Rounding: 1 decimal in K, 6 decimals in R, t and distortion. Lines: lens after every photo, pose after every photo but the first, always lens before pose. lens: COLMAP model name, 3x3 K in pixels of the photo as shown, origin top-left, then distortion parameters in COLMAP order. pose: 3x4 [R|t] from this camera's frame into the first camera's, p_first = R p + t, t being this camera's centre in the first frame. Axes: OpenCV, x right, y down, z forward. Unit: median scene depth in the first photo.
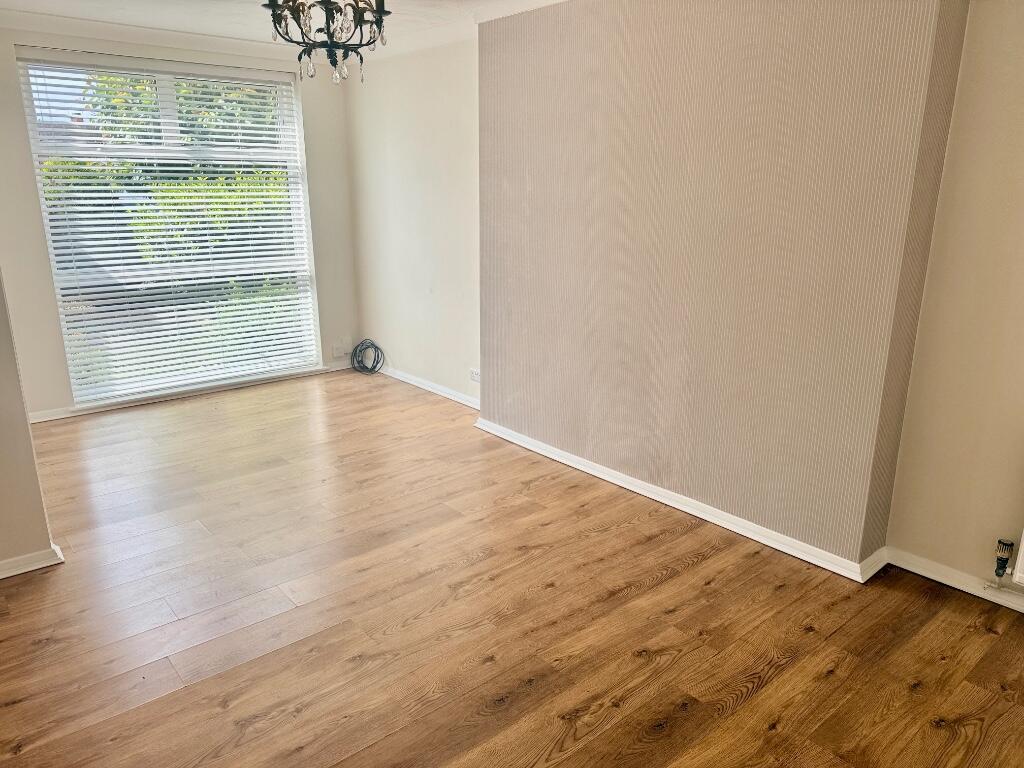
lens RADIAL K [[723.0, 0, 511.8], [0, 723.0, 386.1], [0, 0, 1]] dist [0.043617, -0.019888]
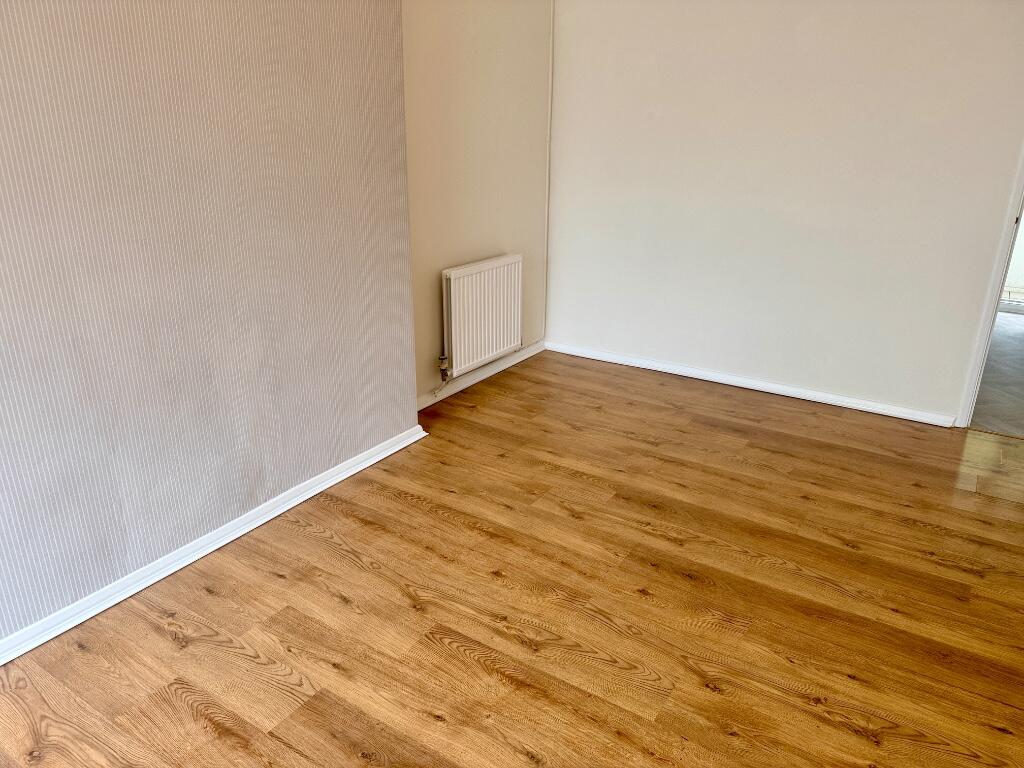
lens RADIAL K [[723.0, 0, 511.3], [0, 723.0, 381.4], [0, 0, 1]] dist [0.043617, -0.019888]
pose [[-0.289717, -0.331700, 0.897797, -0.745250], [0.248476, 0.879799, 0.405233, -0.320262], [-0.924296, 0.340484, -0.172473, 1.175974]]
